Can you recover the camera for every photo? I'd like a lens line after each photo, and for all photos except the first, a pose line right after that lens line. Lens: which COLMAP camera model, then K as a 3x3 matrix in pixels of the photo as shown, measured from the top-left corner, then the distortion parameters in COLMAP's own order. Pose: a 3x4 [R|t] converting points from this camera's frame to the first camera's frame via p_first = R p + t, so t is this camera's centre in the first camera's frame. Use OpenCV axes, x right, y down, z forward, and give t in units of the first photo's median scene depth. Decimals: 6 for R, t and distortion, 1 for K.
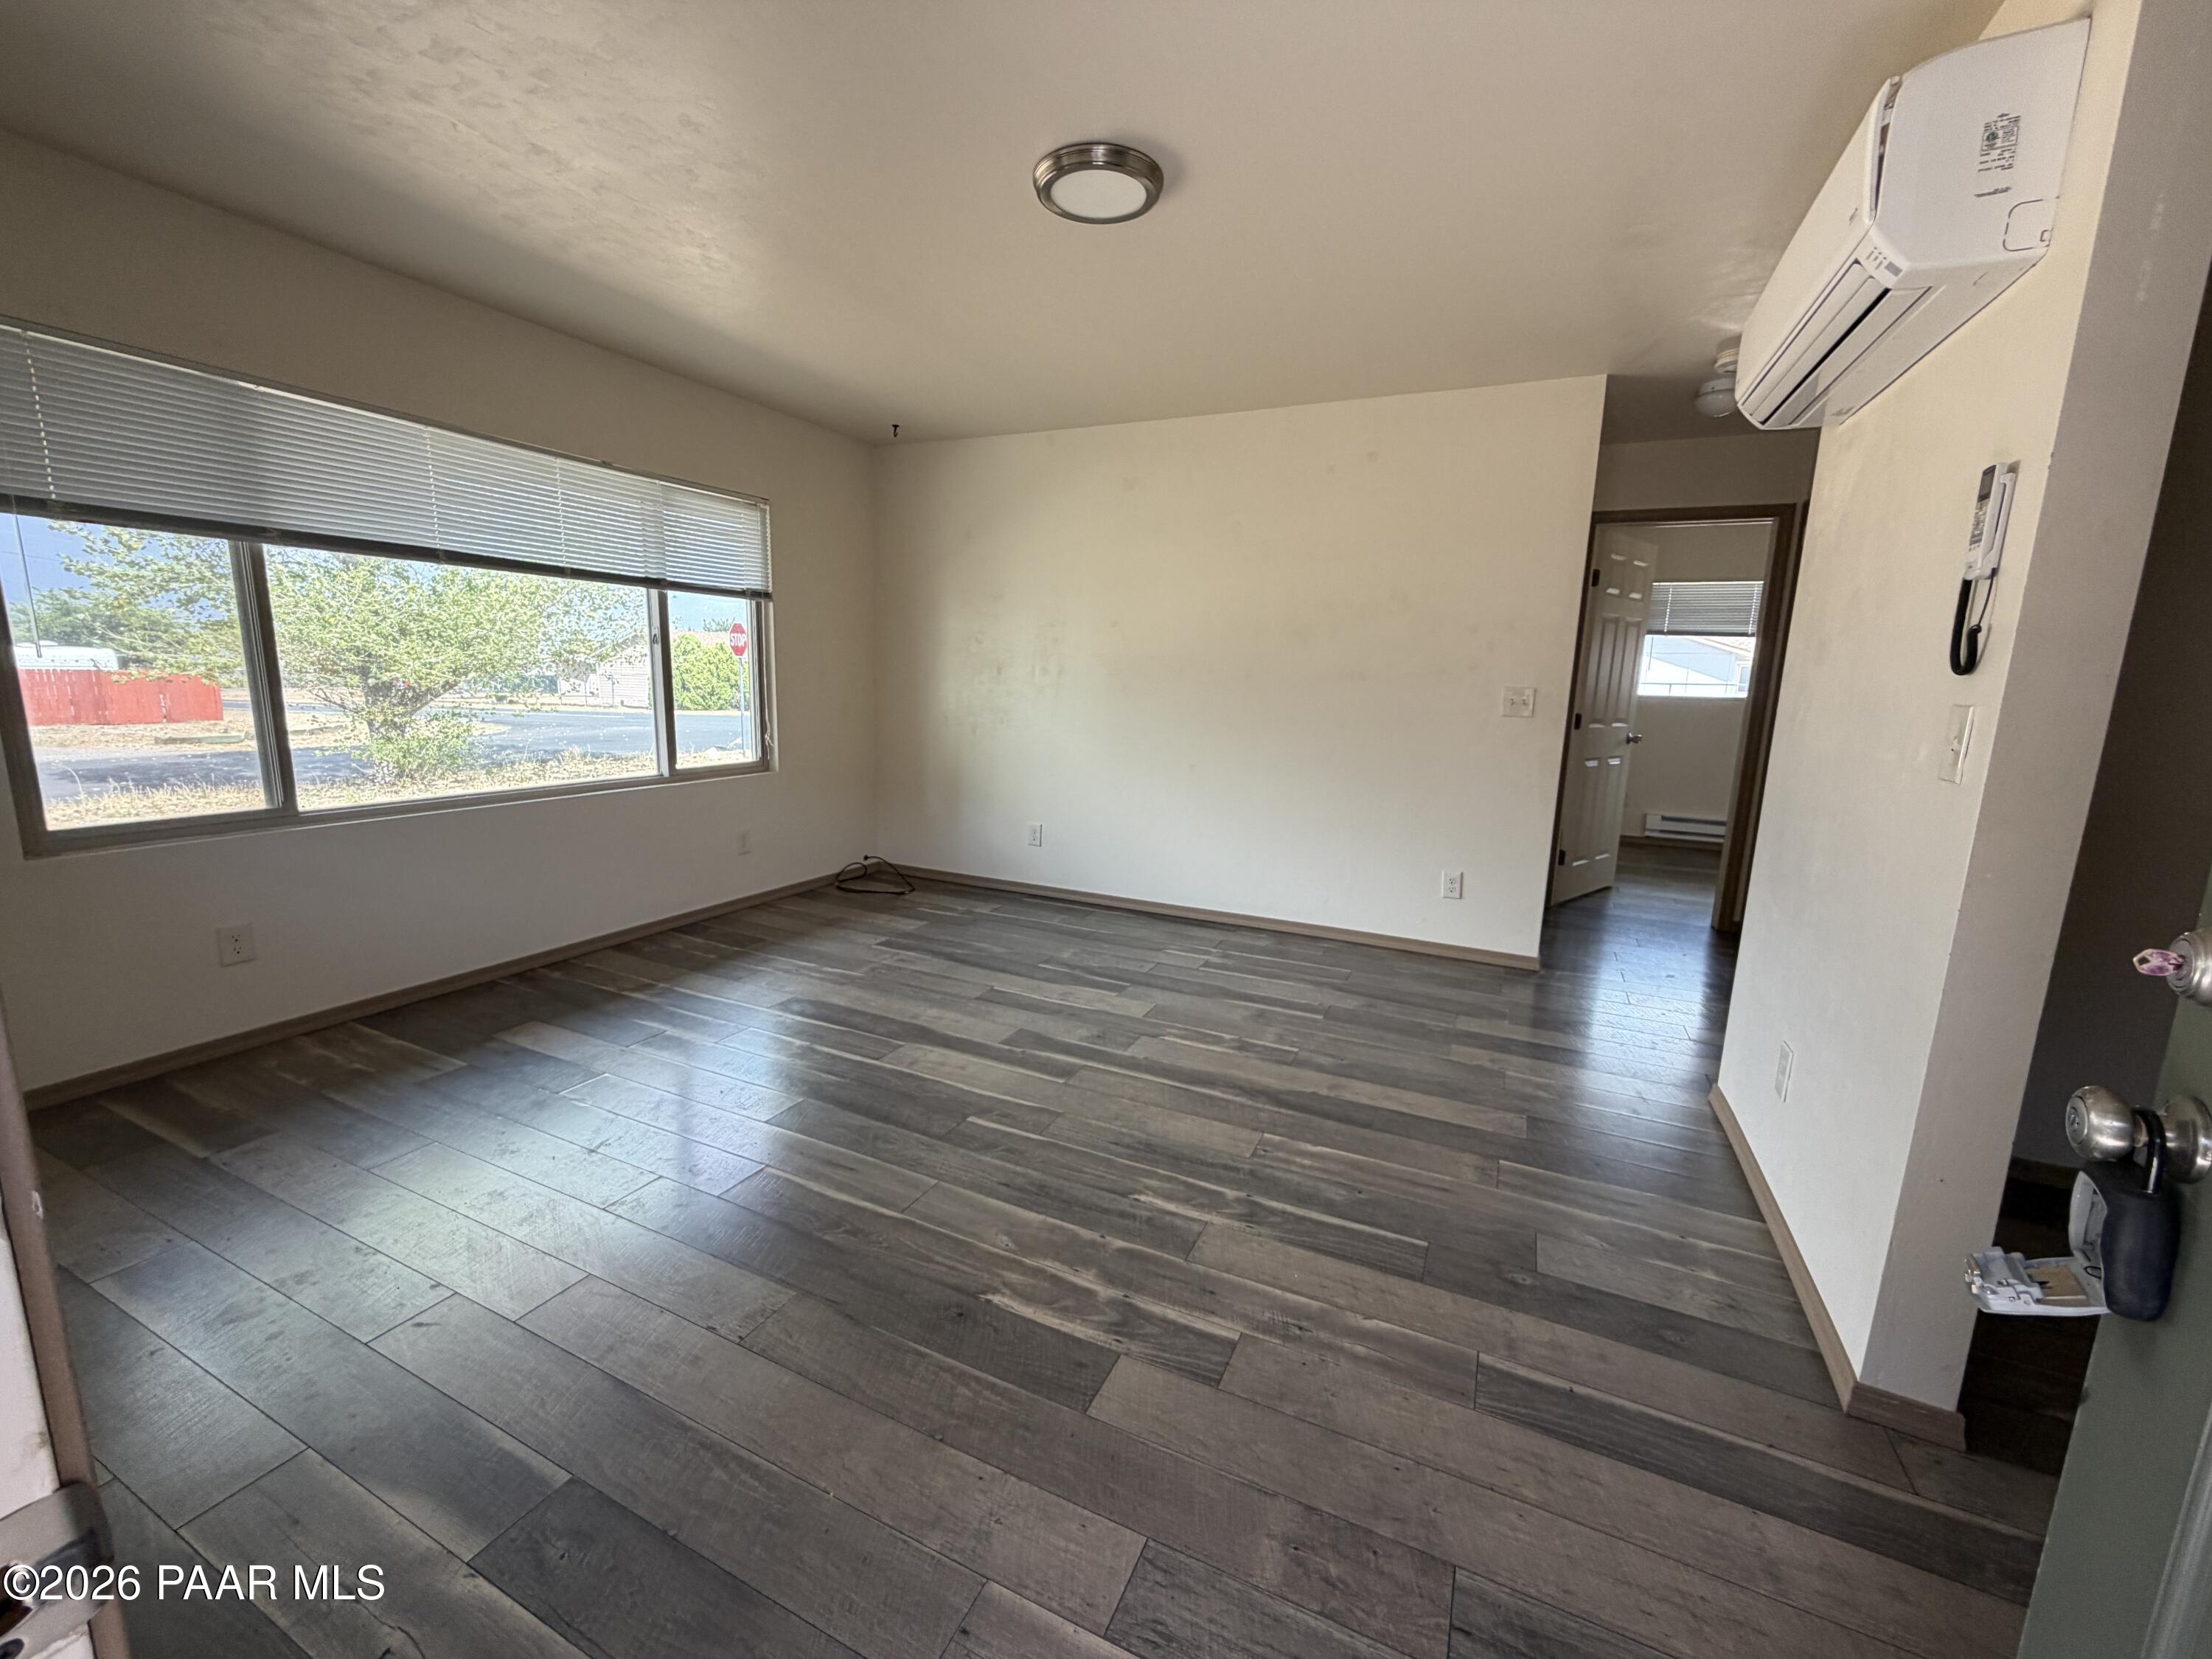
lens RADIAL K [[889.1, 0, 1102.3], [0, 889.1, 826.3], [0, 0, 1]] dist [0.002195, 0.000375]
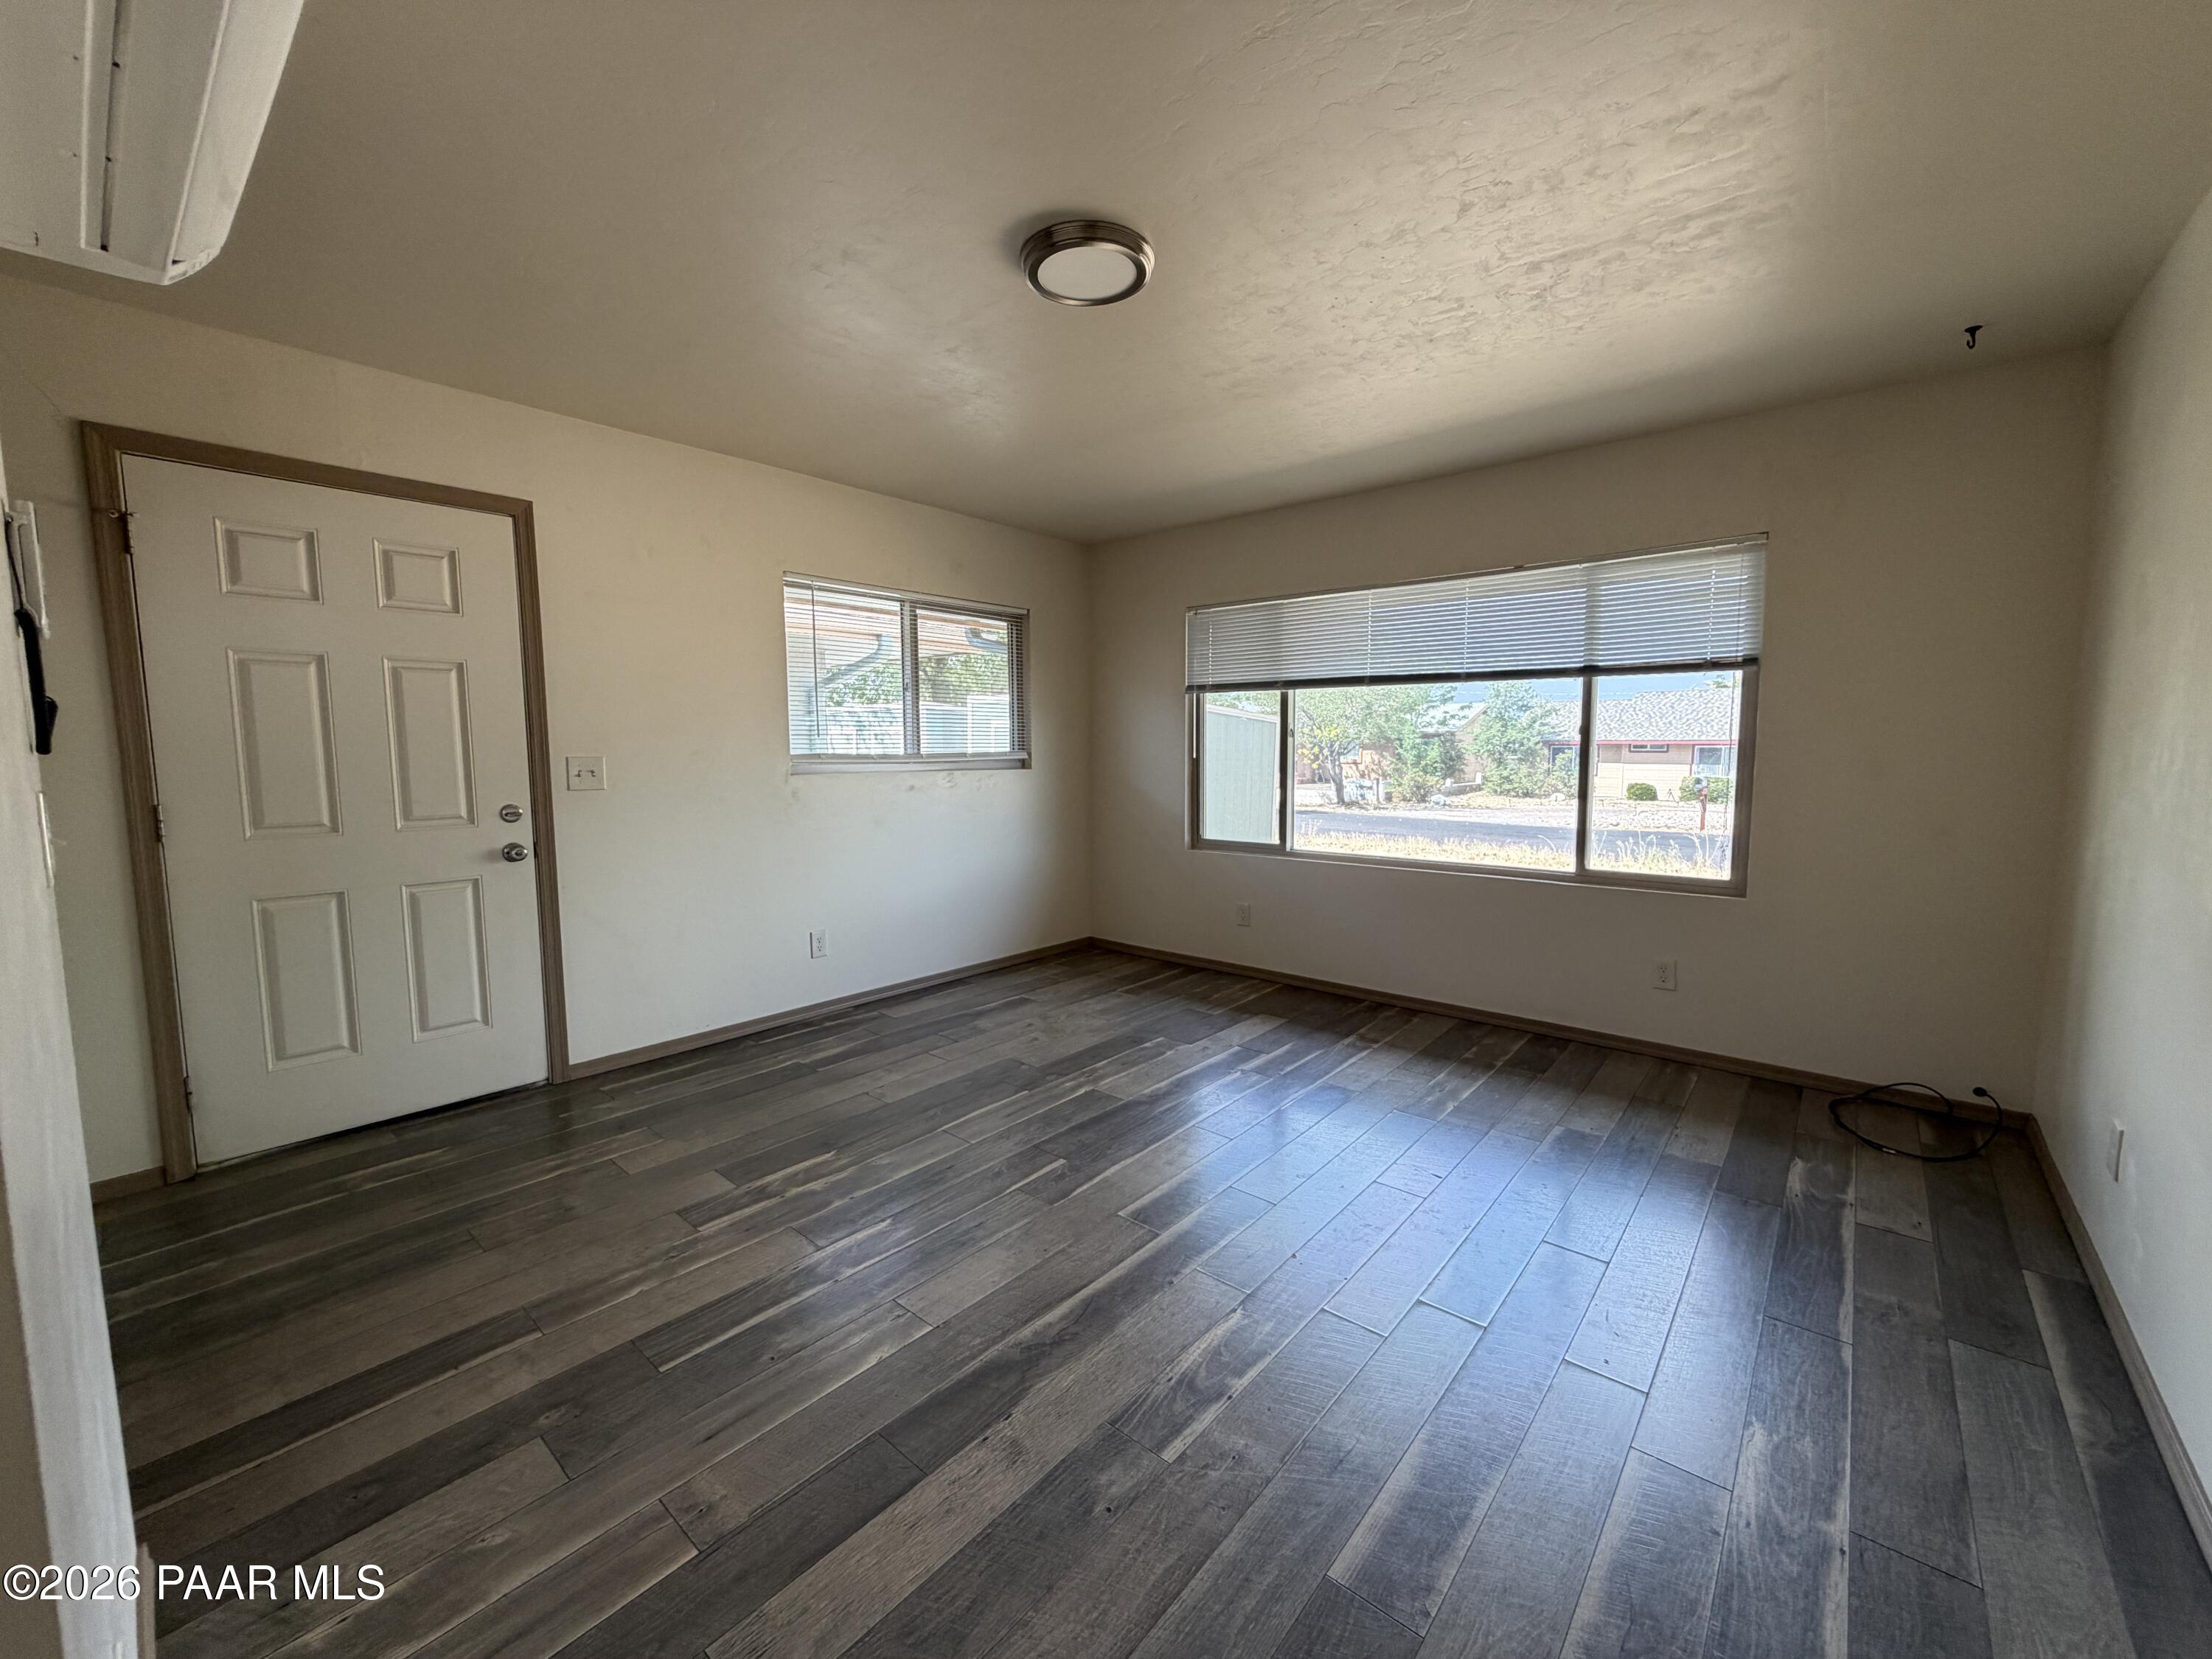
lens RADIAL K [[889.1, 0, 1104.1], [0, 889.1, 831.3], [0, 0, 1]] dist [0.002195, 0.000375]
pose [[-0.269738, 0.068917, -0.960464, 0.800069], [-0.166218, 0.979131, 0.116937, -0.192697], [0.948479, 0.191189, -0.252654, 1.147433]]
